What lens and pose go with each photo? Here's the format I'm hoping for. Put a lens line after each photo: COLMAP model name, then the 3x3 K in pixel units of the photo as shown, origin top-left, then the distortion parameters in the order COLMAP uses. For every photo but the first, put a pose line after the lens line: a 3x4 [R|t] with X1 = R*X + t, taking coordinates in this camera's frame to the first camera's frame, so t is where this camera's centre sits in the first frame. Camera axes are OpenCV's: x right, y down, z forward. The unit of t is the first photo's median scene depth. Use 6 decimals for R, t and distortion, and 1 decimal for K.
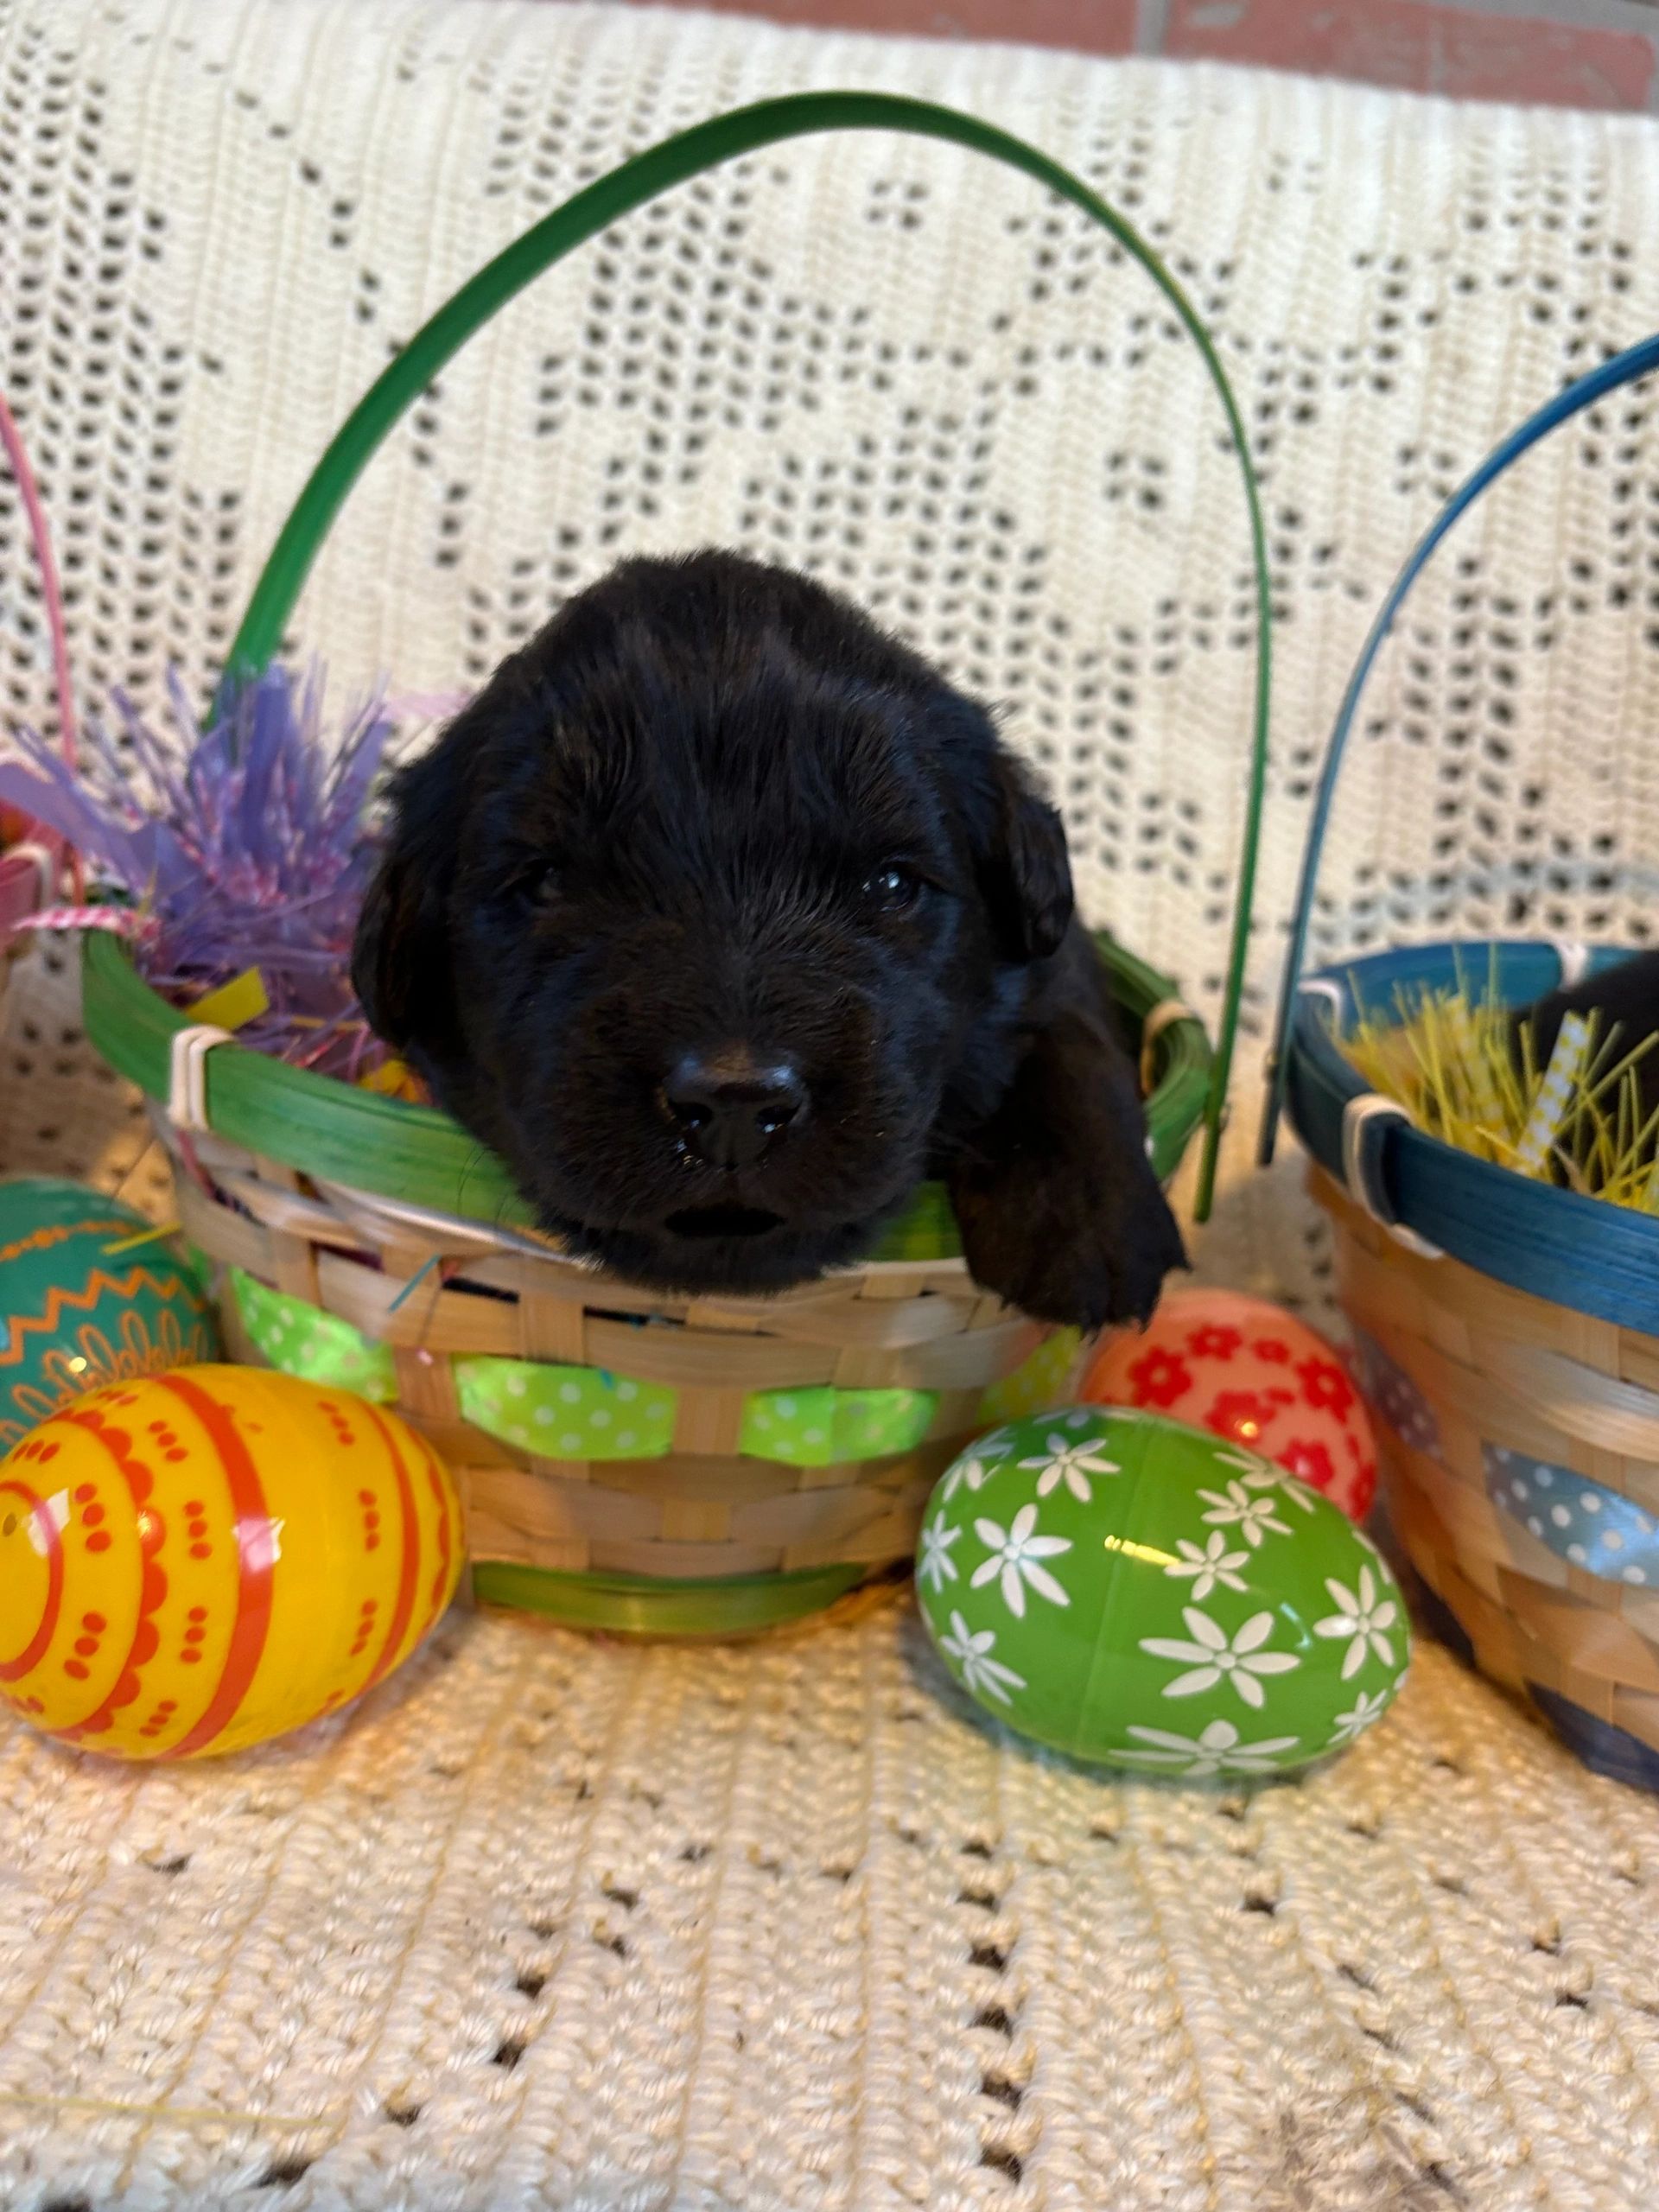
lens RADIAL K [[1769.0, 0, 836.4], [0, 1769.0, 1116.8], [0, 0, 1]] dist [-0.012850, 0.014681]
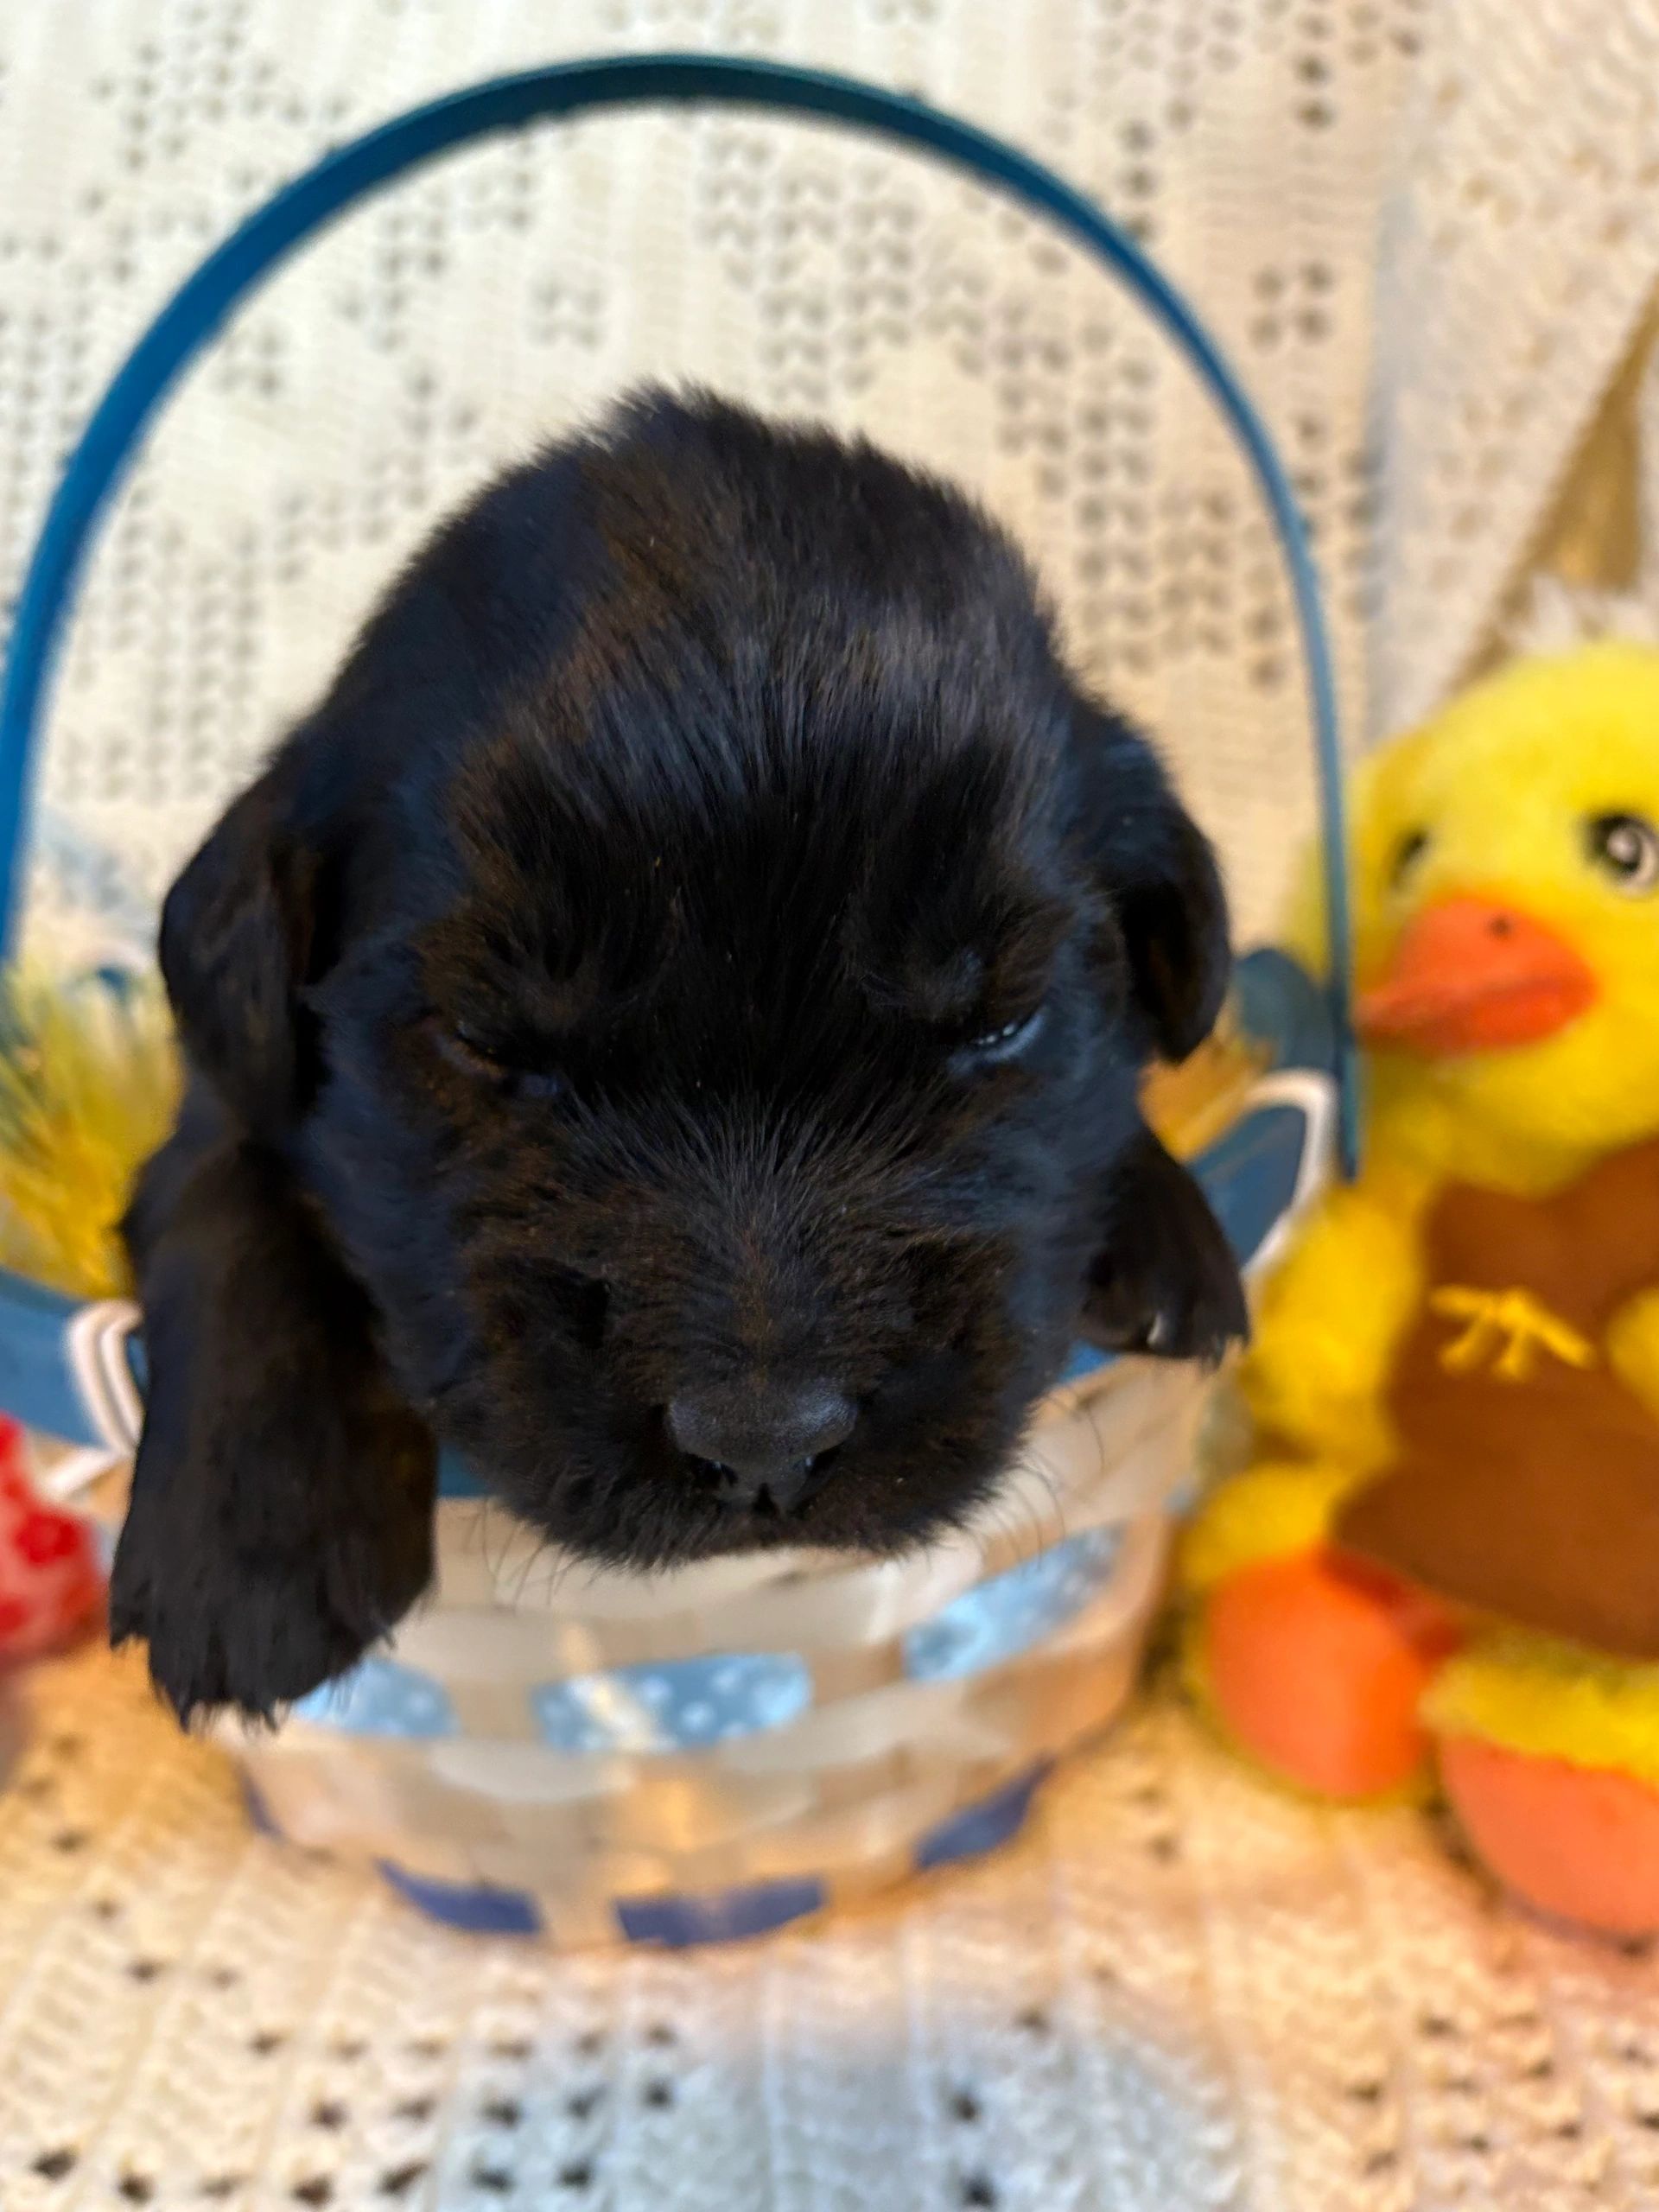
lens RADIAL K [[1769.0, 0, 826.1], [0, 1769.0, 1114.7], [0, 0, 1]] dist [-0.012850, 0.014681]
pose [[0.994376, -0.103244, -0.023605, 0.447262], [0.104515, 0.992641, 0.061158, -0.007197], [0.017117, -0.063281, 0.997849, 0.089257]]
